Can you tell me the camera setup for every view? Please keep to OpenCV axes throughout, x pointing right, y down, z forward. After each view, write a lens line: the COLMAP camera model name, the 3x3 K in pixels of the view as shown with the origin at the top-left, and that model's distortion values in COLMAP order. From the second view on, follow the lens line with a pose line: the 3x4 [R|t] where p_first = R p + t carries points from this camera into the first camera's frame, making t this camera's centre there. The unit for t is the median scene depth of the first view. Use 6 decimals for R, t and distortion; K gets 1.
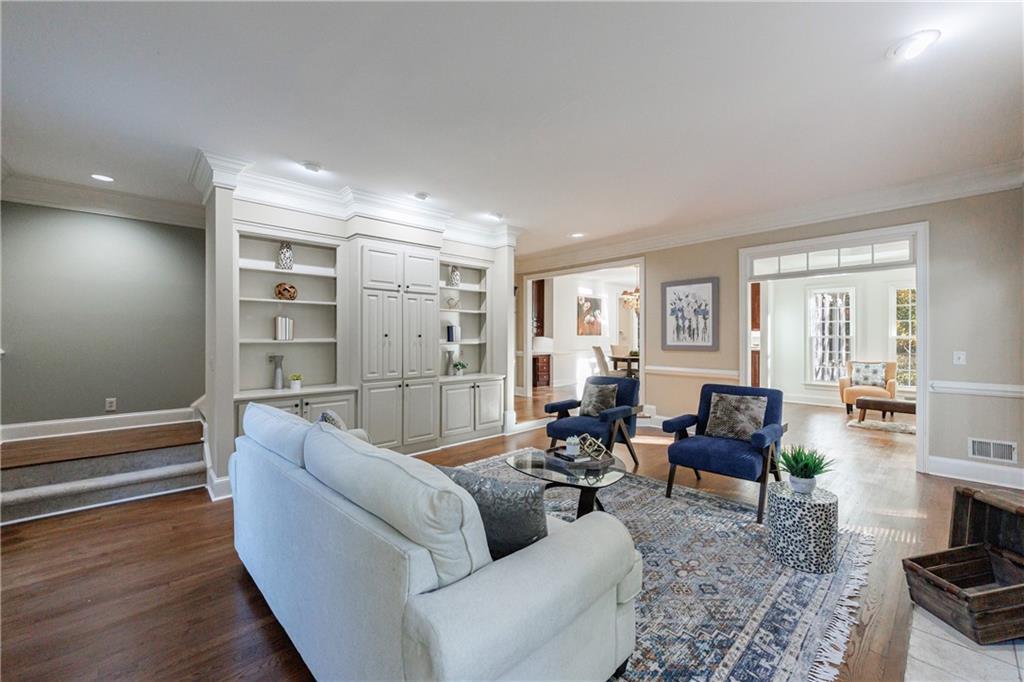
lens RADIAL K [[408.7, 0, 512.7], [0, 408.7, 340.1], [0, 0, 1]] dist [0.001099, 0.000016]
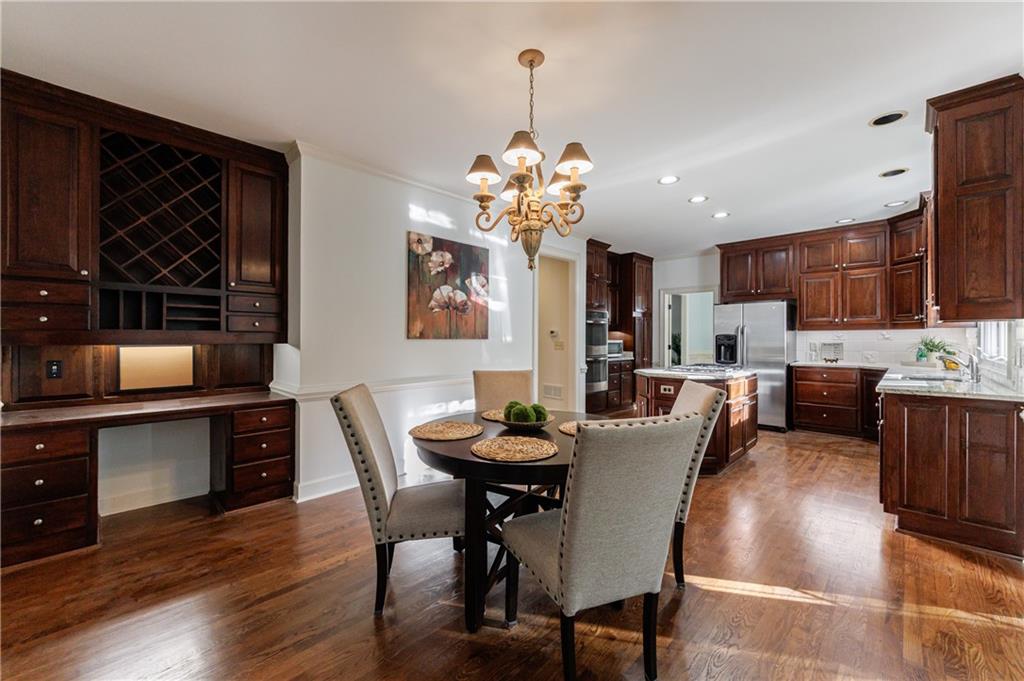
lens RADIAL K [[408.7, 0, 509.2], [0, 408.7, 338.6], [0, 0, 1]] dist [0.001099, 0.000016]
pose [[0.998679, 0.002590, 0.051324, 0.225084], [-0.002727, 0.999993, 0.002607, -0.012867], [-0.051317, -0.002744, 0.998679, 0.615749]]
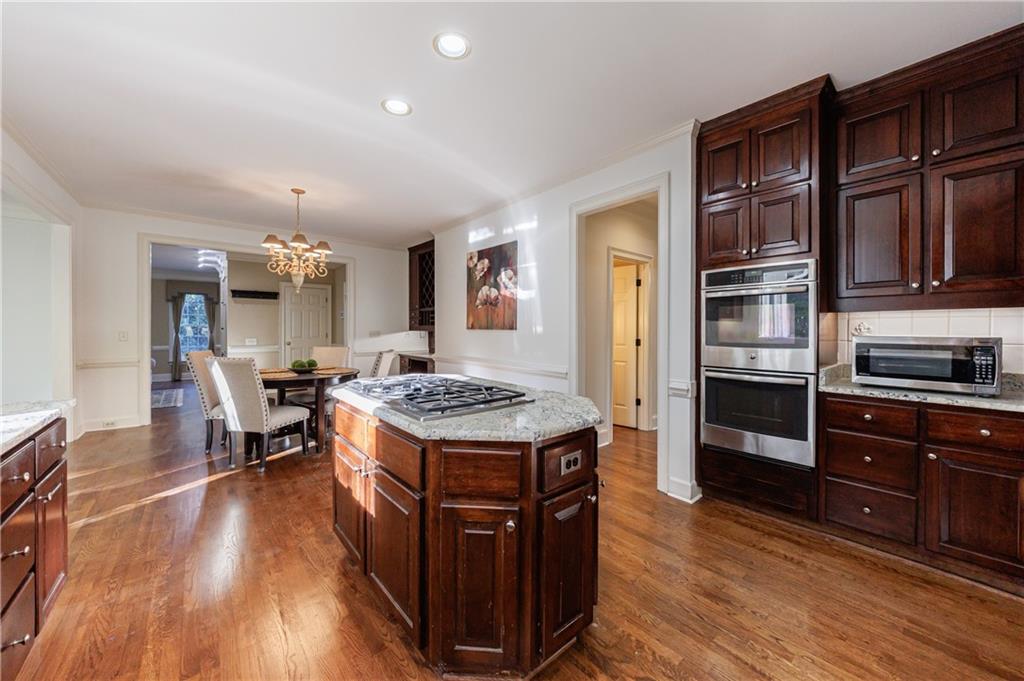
lens RADIAL K [[377.7, 0, 508.7], [0, 377.7, 332.8], [0, 0, 1]] dist [-0.001098, -0.000046]
pose [[-0.063813, 0.004915, -0.997950, 0.617306], [-0.005059, 0.999973, 0.005248, -0.010109], [0.997949, 0.005383, -0.063787, 1.056106]]
